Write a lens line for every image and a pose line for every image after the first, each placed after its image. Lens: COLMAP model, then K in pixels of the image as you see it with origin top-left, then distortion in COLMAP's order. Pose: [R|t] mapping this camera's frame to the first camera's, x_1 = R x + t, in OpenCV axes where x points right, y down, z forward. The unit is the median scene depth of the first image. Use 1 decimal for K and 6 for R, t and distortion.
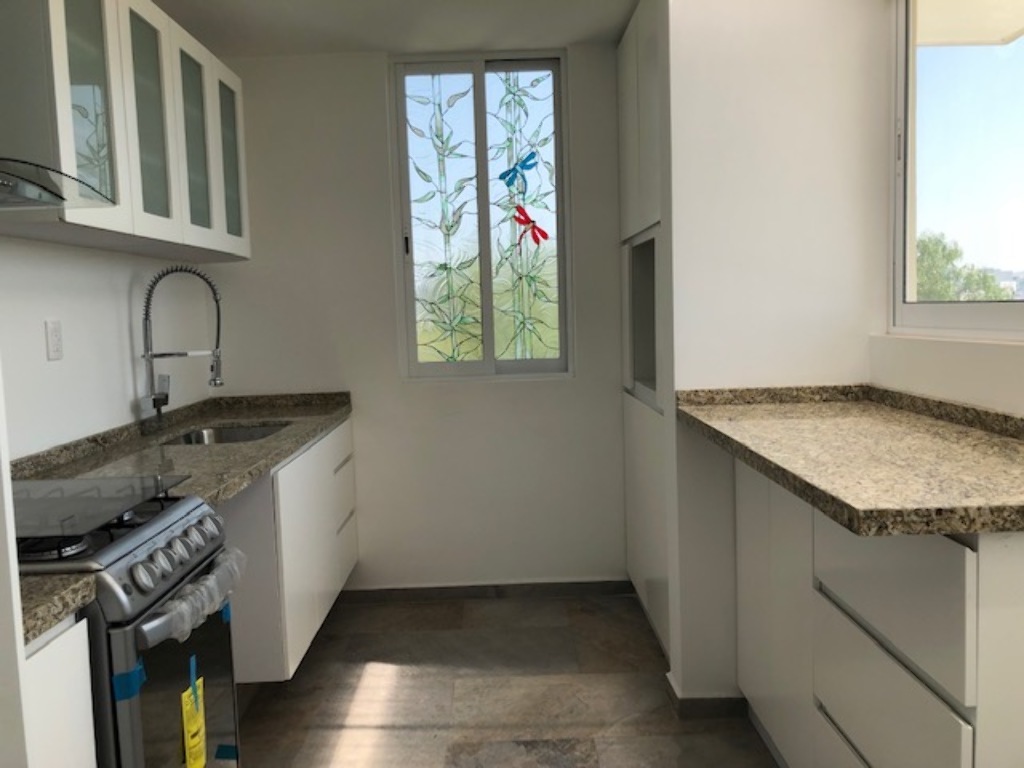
lens RADIAL K [[813.9, 0, 512.1], [0, 813.9, 390.5], [0, 0, 1]] dist [0.005083, -0.000096]
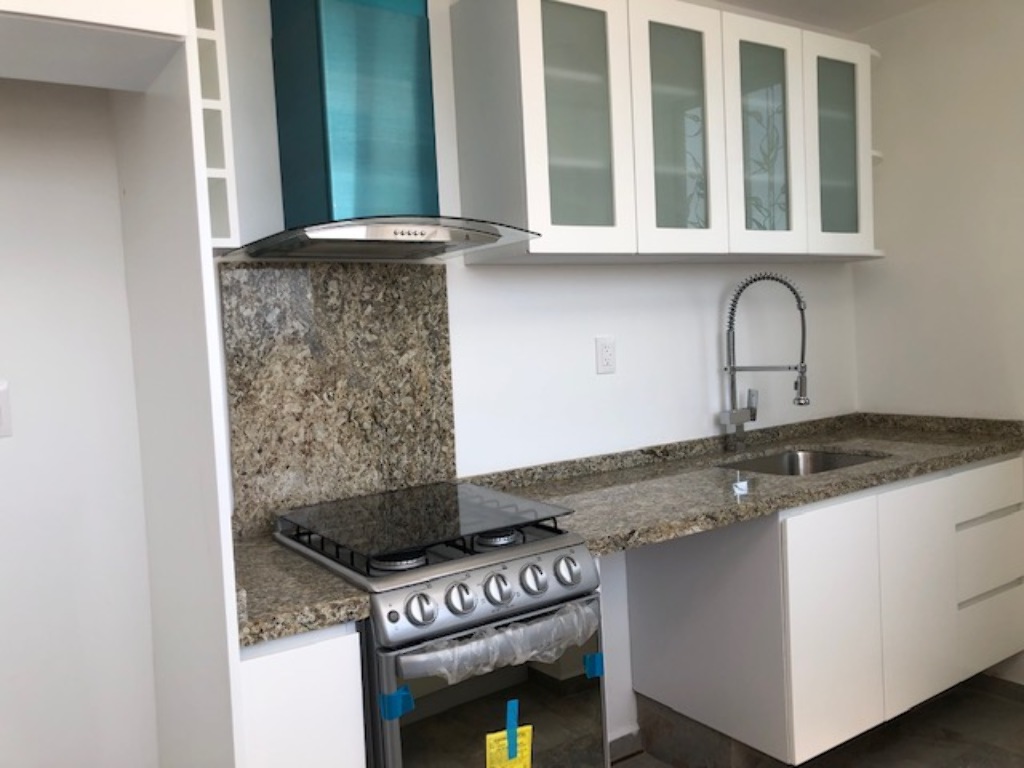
lens RADIAL K [[818.6, 0, 512.0], [0, 818.6, 384.0], [0, 0, 1]] dist [-0.003304, -0.007595]
pose [[0.532512, 0.064830, -0.843936, 0.234238], [-0.052122, 0.997682, 0.043752, -0.054097], [0.844816, 0.020689, 0.534656, 0.270513]]
